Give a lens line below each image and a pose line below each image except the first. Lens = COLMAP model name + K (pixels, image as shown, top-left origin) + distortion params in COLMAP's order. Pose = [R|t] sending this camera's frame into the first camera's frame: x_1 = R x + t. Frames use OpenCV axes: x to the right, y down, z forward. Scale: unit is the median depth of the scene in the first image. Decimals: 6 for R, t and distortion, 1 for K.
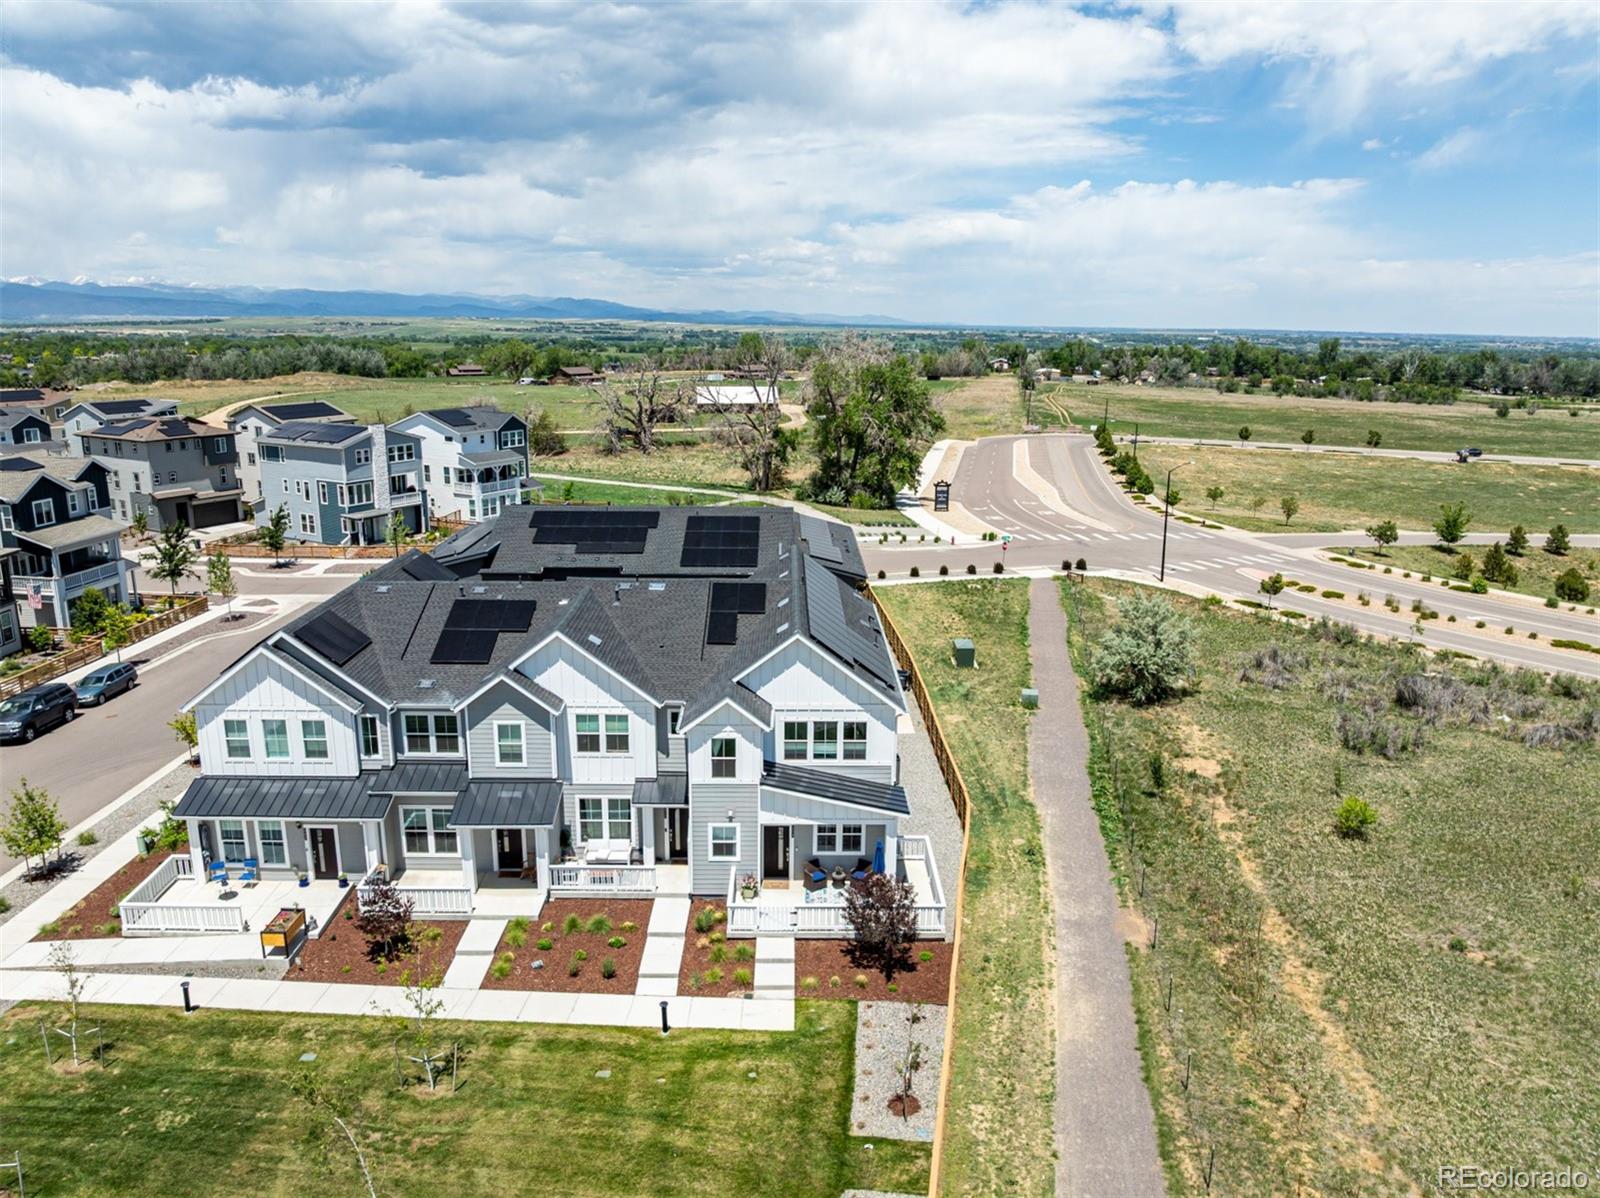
lens RADIAL K [[1129.0, 0, 796.9], [0, 1129.0, 591.8], [0, 0, 1]] dist [-0.044004, 0.009745]
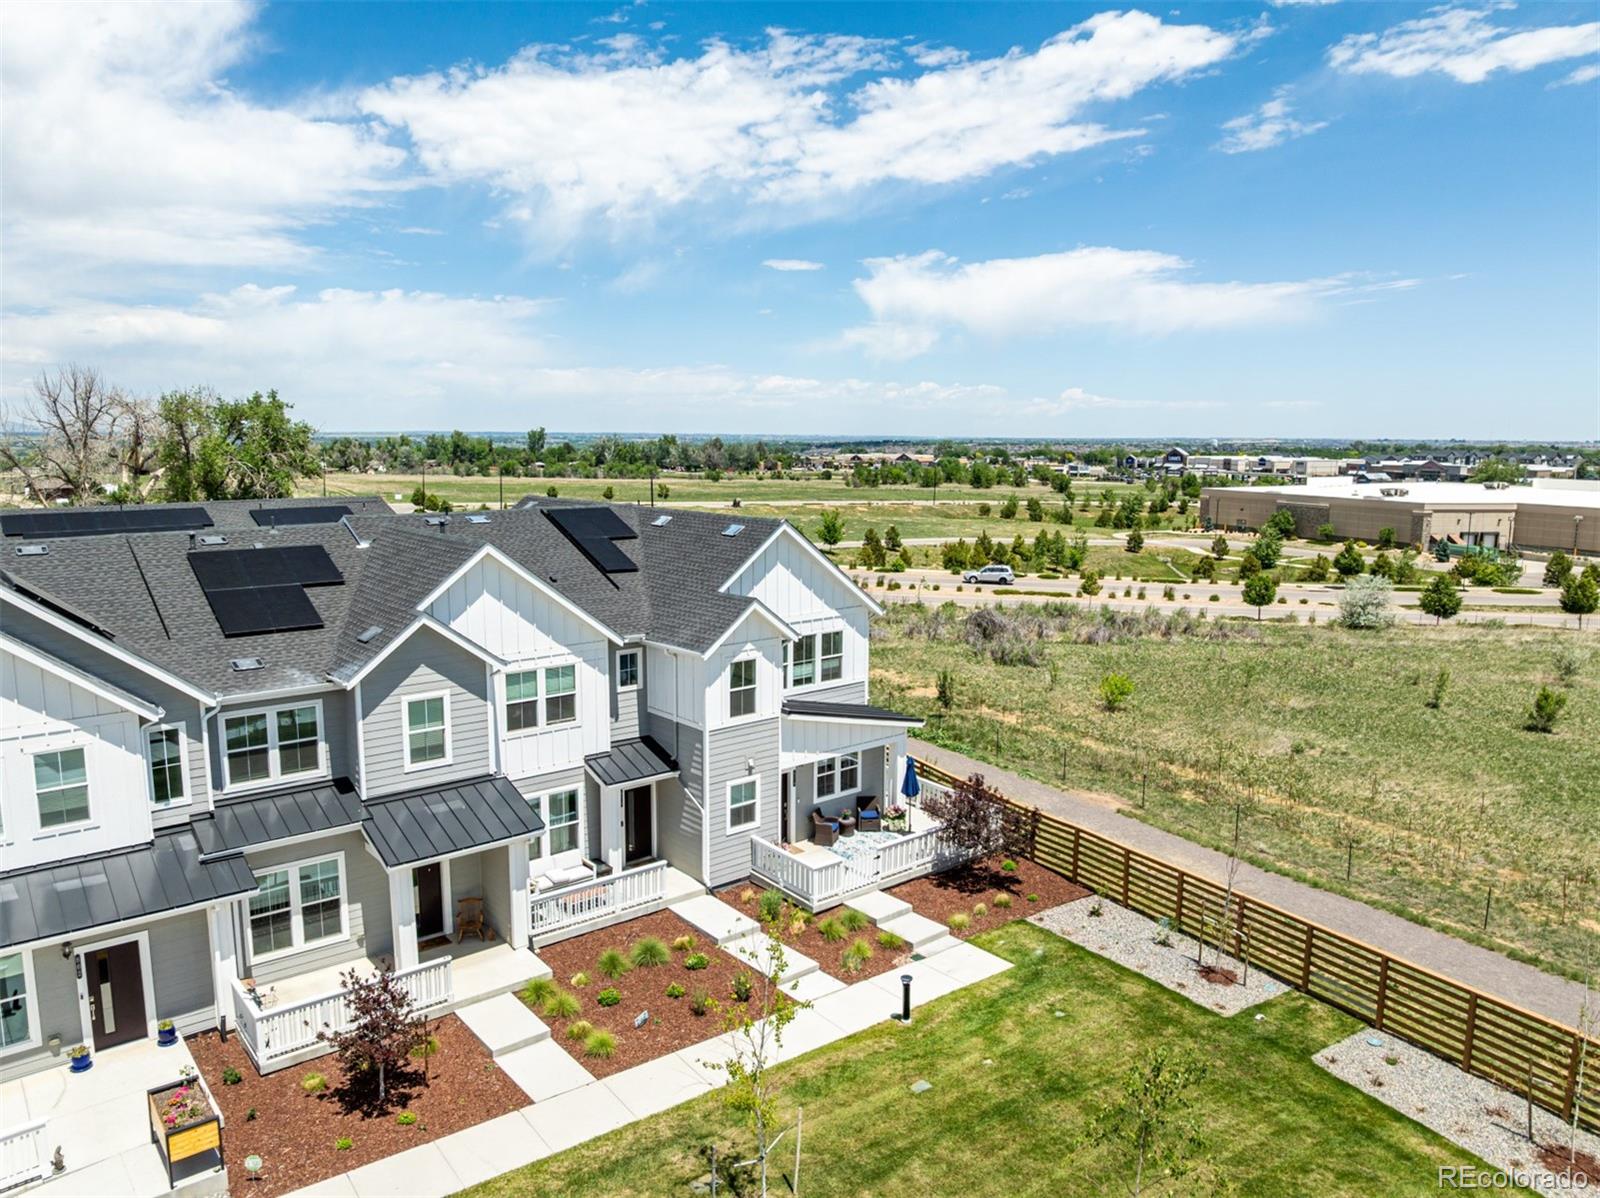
lens RADIAL K [[1129.0, 0, 799.7], [0, 1129.0, 596.8], [0, 0, 1]] dist [-0.044004, 0.009745]
pose [[0.771655, -0.096691, 0.628649, -0.480664], [0.148722, 0.988408, -0.030529, 0.110149], [-0.618409, 0.117052, 0.777090, 0.363447]]
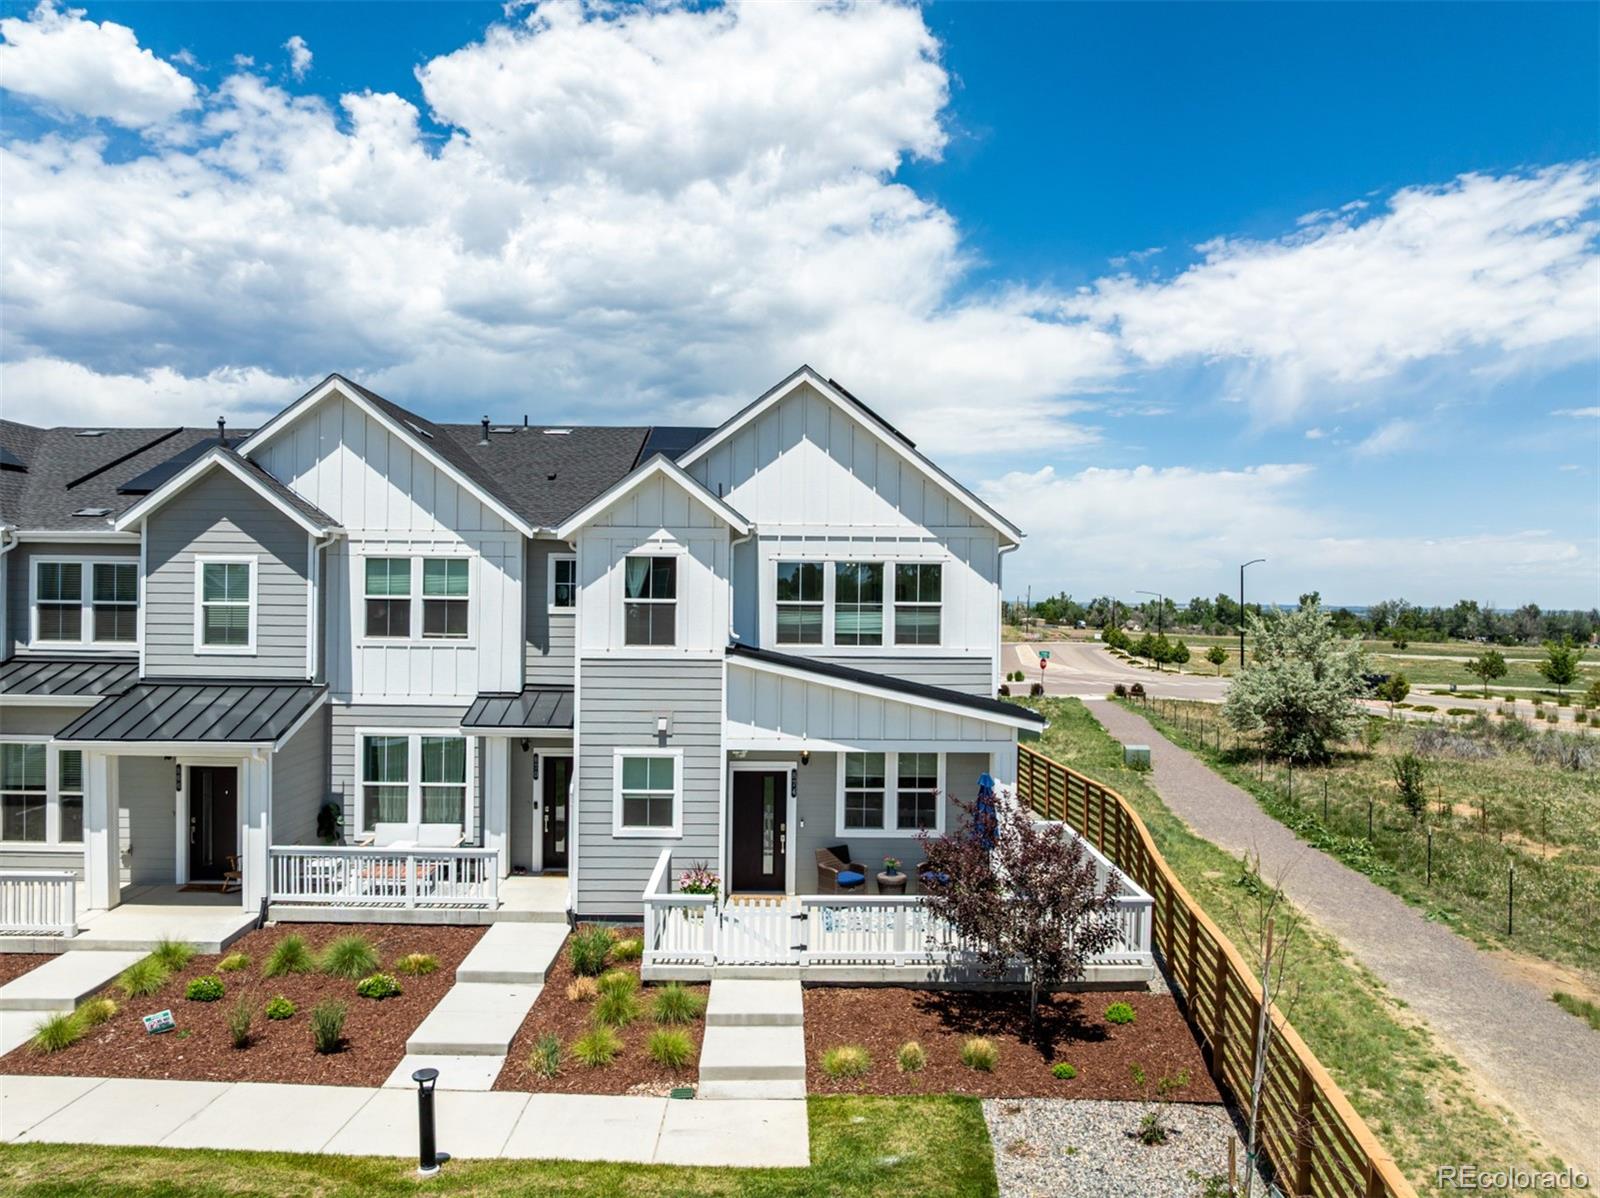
lens RADIAL K [[1129.0, 0, 780.6], [0, 1129.0, 591.1], [0, 0, 1]] dist [-0.044004, 0.009745]
pose [[0.999969, 0.003830, 0.006845, -0.012582], [-0.002099, 0.971540, -0.236865, 0.243813], [-0.007557, 0.236844, 0.971518, 0.511433]]
